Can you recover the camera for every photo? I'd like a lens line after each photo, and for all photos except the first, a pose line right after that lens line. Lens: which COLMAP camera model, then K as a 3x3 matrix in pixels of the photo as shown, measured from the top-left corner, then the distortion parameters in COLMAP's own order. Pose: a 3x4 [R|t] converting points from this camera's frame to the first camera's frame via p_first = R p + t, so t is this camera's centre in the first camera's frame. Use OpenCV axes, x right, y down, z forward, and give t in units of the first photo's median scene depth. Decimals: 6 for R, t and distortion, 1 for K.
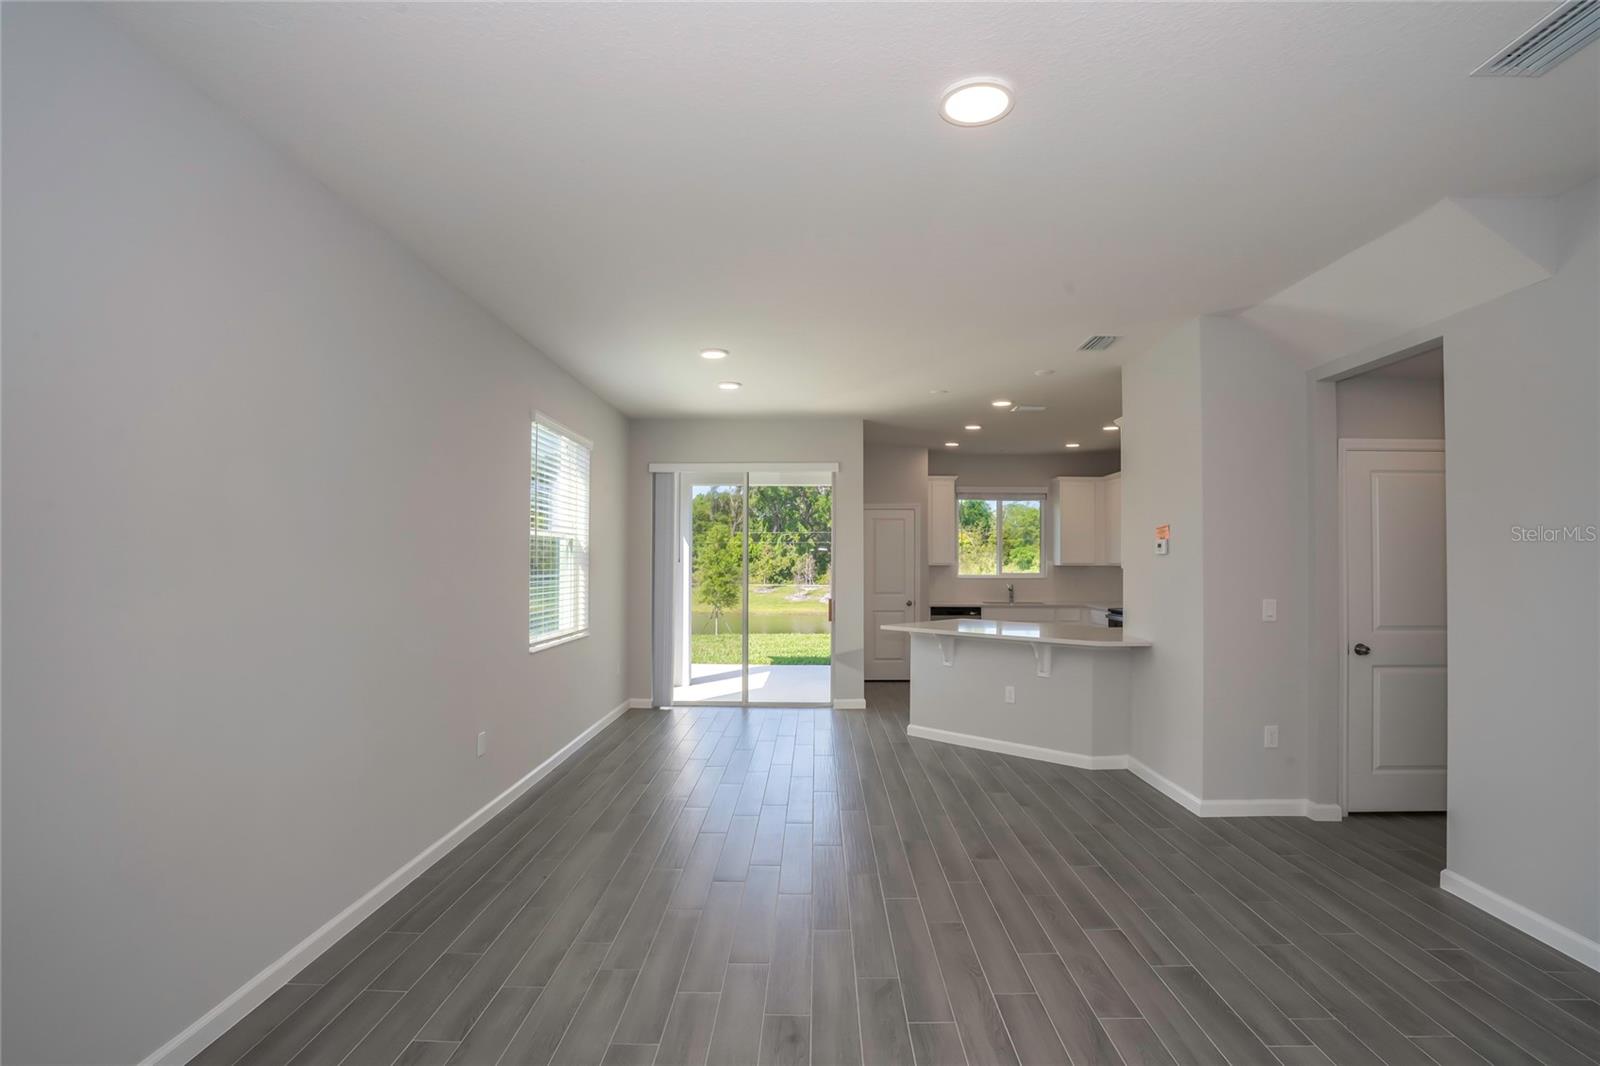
lens RADIAL K [[787.3, 0, 813.9], [0, 787.3, 542.9], [0, 0, 1]] dist [-0.043539, 0.000176]
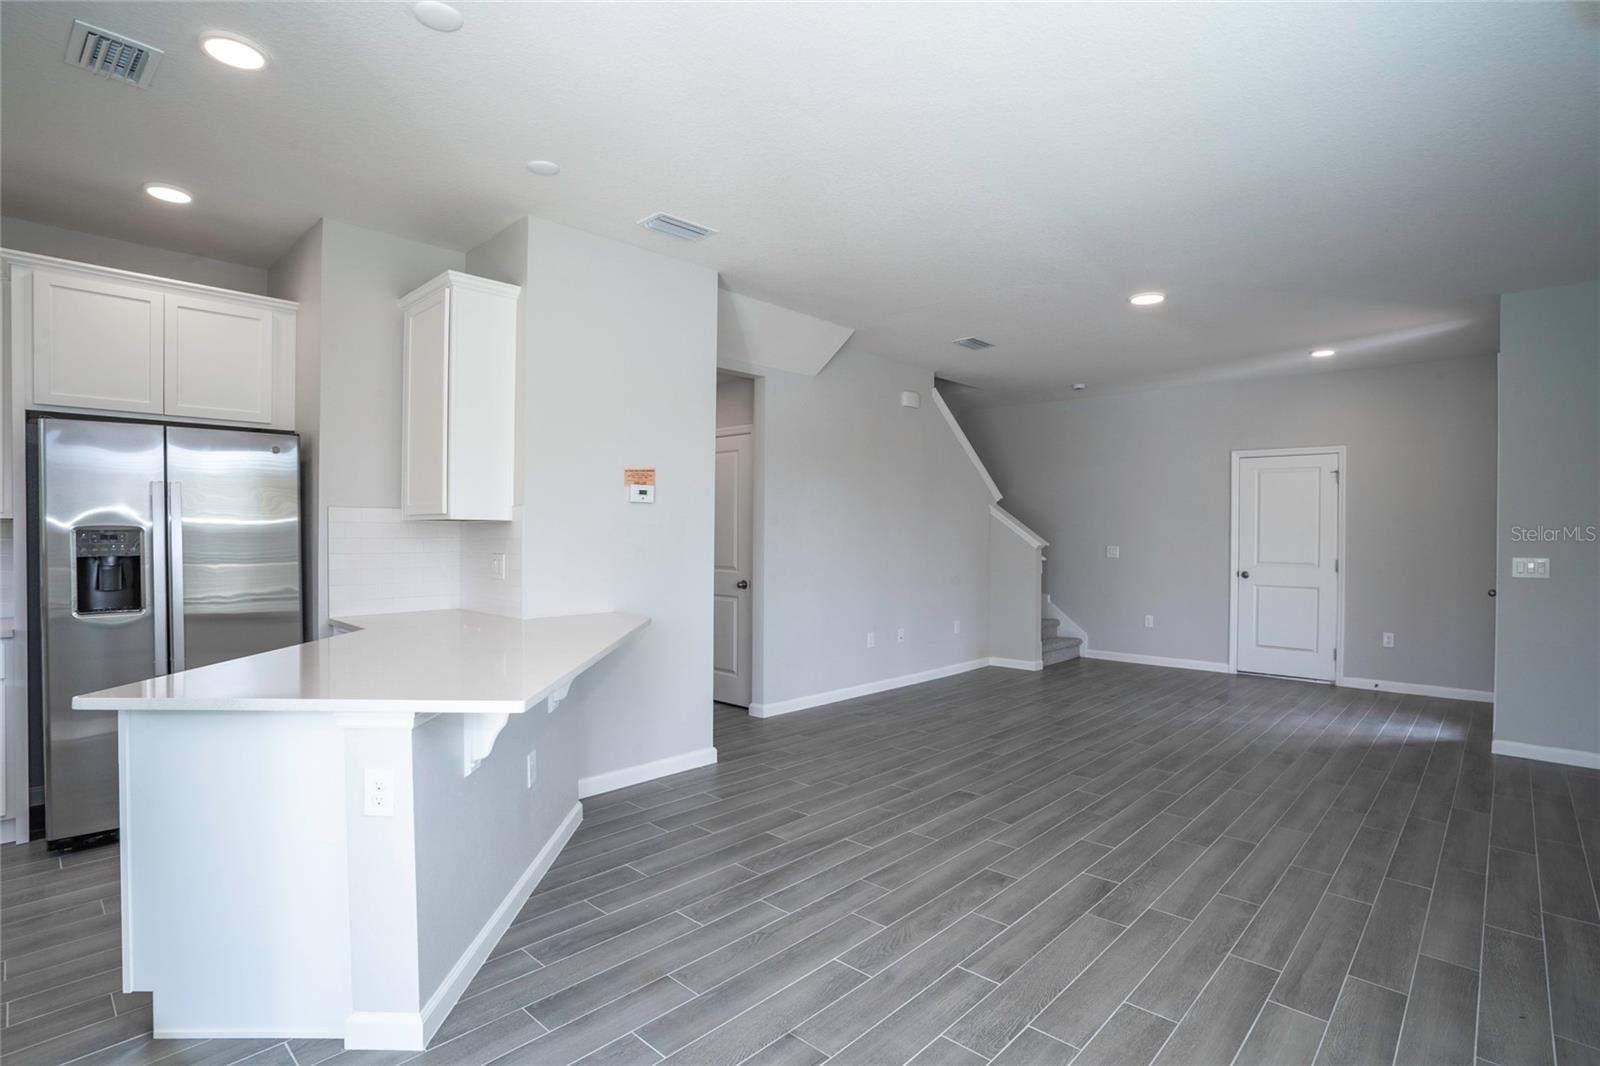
lens RADIAL K [[784.8, 0, 800.4], [0, 784.8, 539.7], [0, 0, 1]] dist [-0.095505, 0.041961]
pose [[-0.726416, -0.011632, 0.687156, -0.127557], [-0.020118, 0.999788, -0.004344, 0.027287], [-0.686960, -0.016980, -0.726497, 0.744103]]
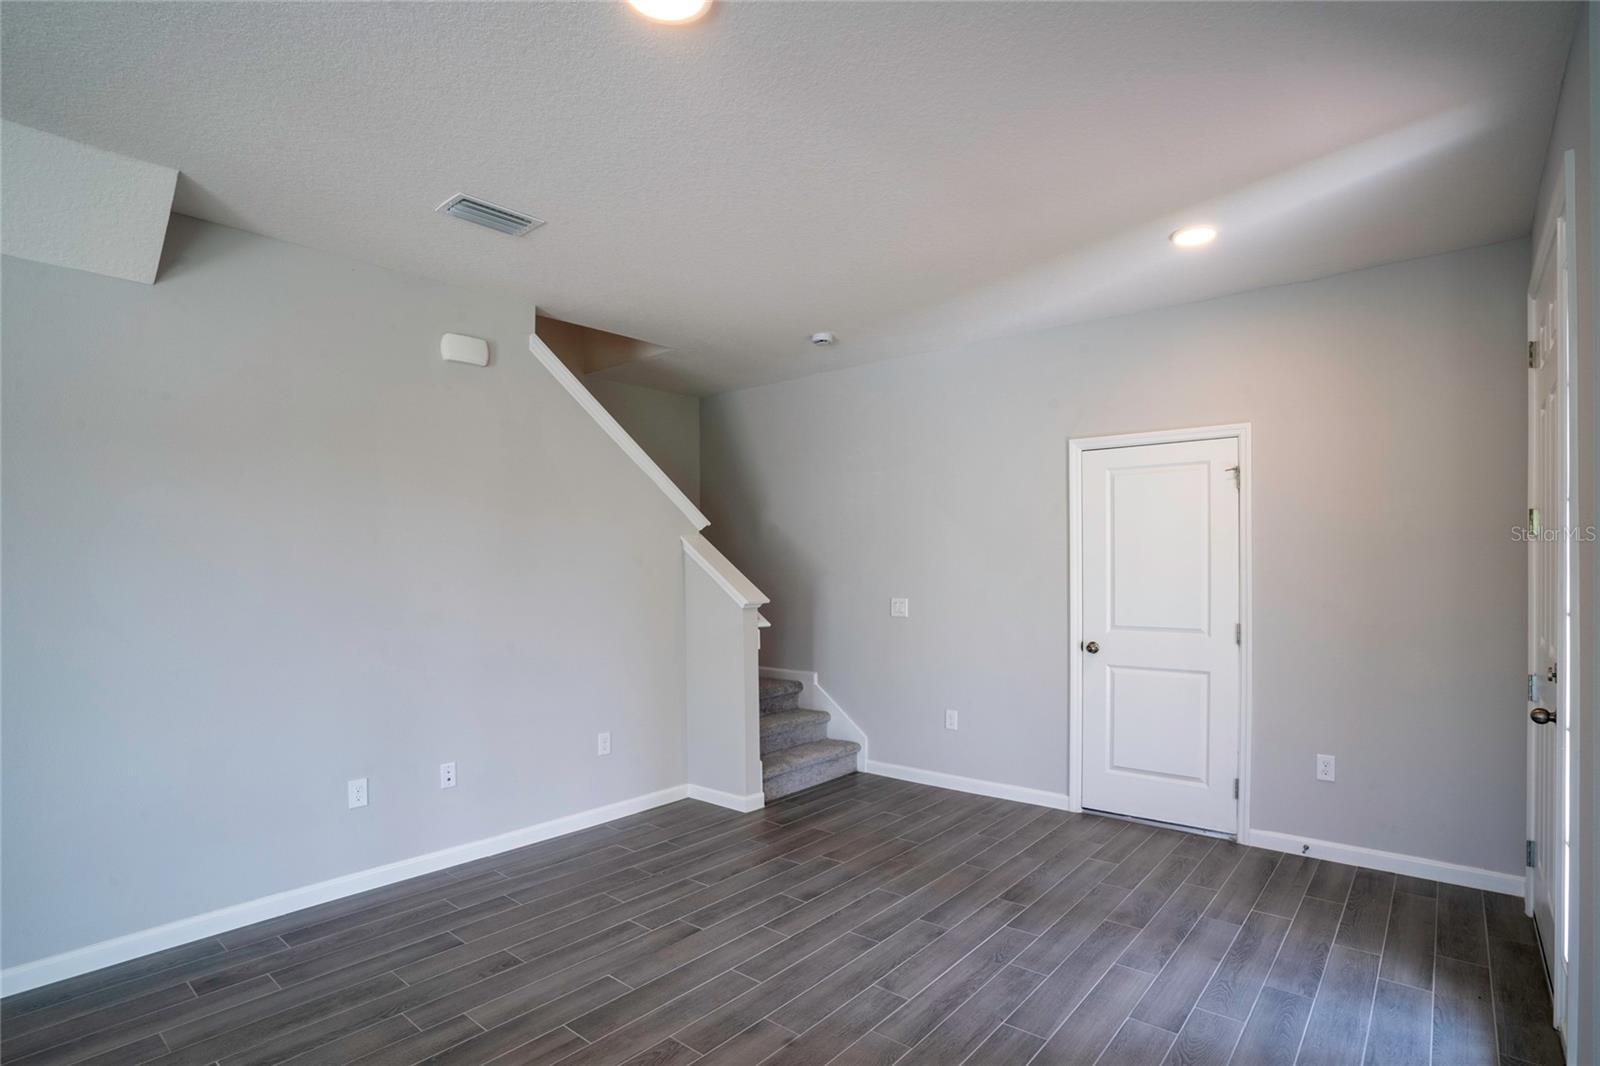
lens RADIAL K [[791.1, 0, 803.1], [0, 791.1, 571.3], [0, 0, 1]] dist [-0.130210, 0.079952]
pose [[-0.763921, -0.000554, 0.645309, -0.092986], [-0.005765, 0.999966, -0.005966, 0.009034], [-0.645284, -0.008278, -0.763898, 0.353690]]
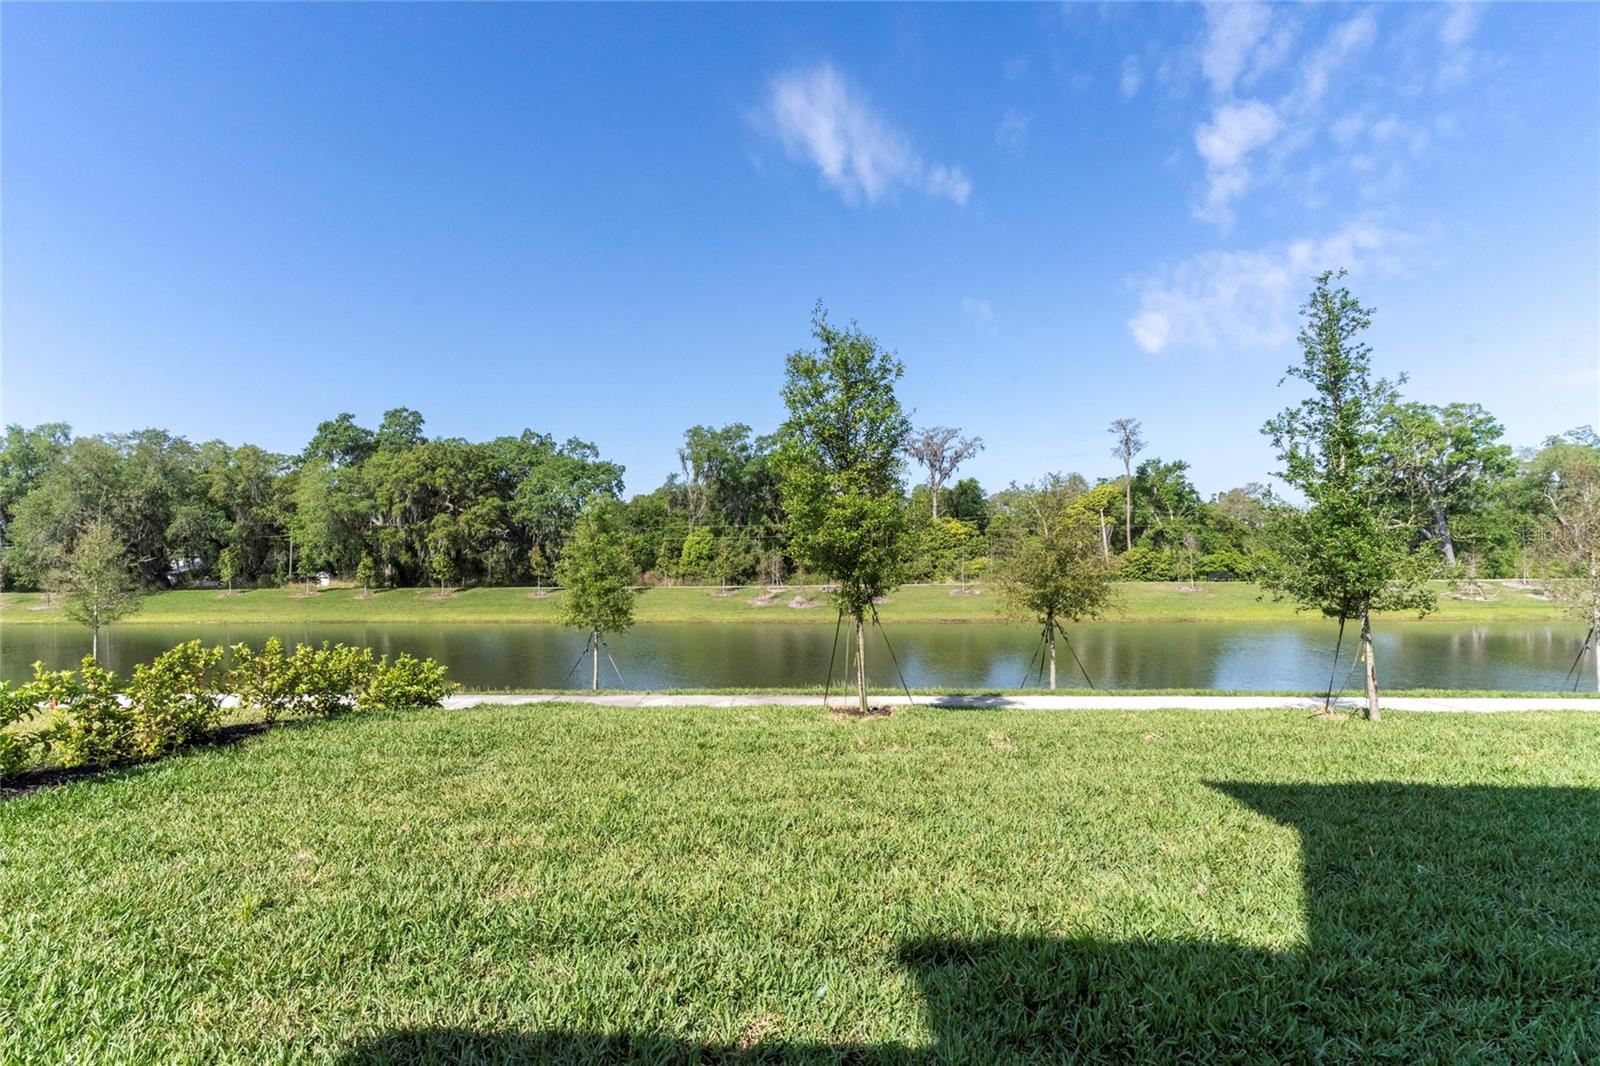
lens RADIAL K [[795.3, 0, 716.3], [0, 795.3, 515.8], [0, 0, 1]] dist [0.001836, 0.000336]
pose [[0.995838, -0.021406, -0.088594, 0.057121], [0.018484, 0.999262, -0.033671, 0.044828], [0.089249, 0.031893, 0.995499, 1.121120]]
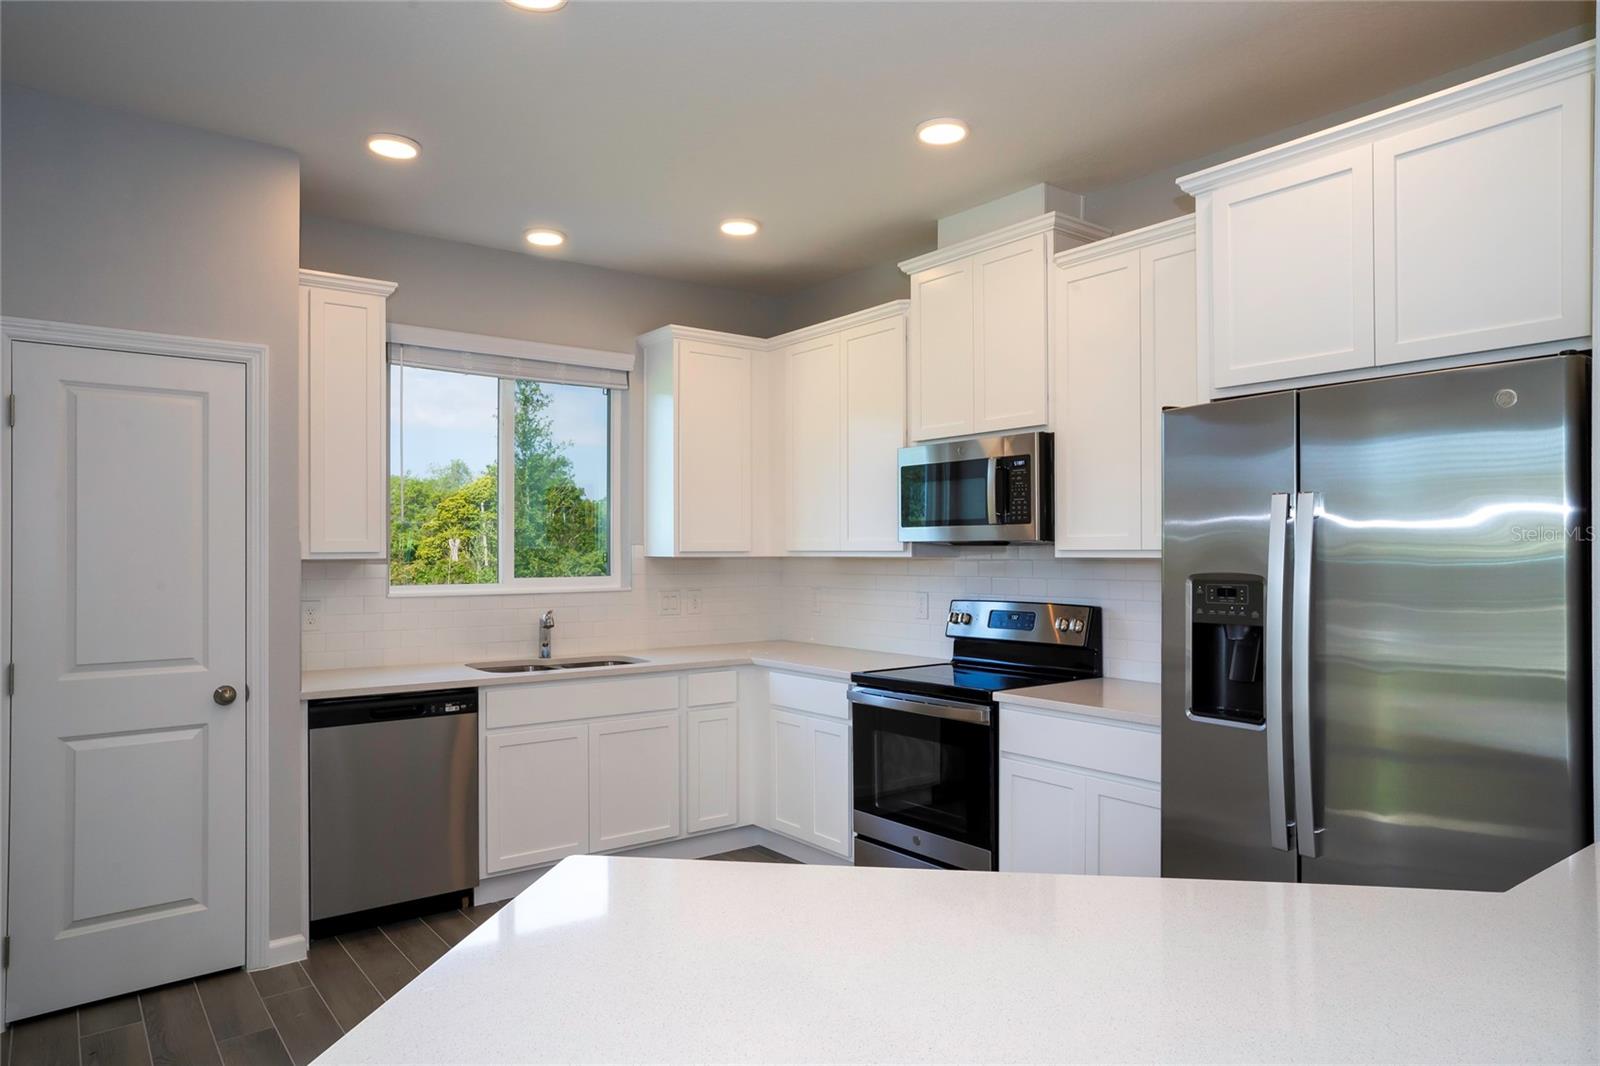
lens RADIAL K [[994.7, 0, 797.0], [0, 994.7, 538.3], [0, 0, 1]] dist [-0.002189, 0.000136]
pose [[0.797857, 0.000538, 0.602846, 0.068279], [-0.006053, 0.999956, 0.007118, 0.015824], [-0.602816, -0.009328, 0.797826, 0.579332]]
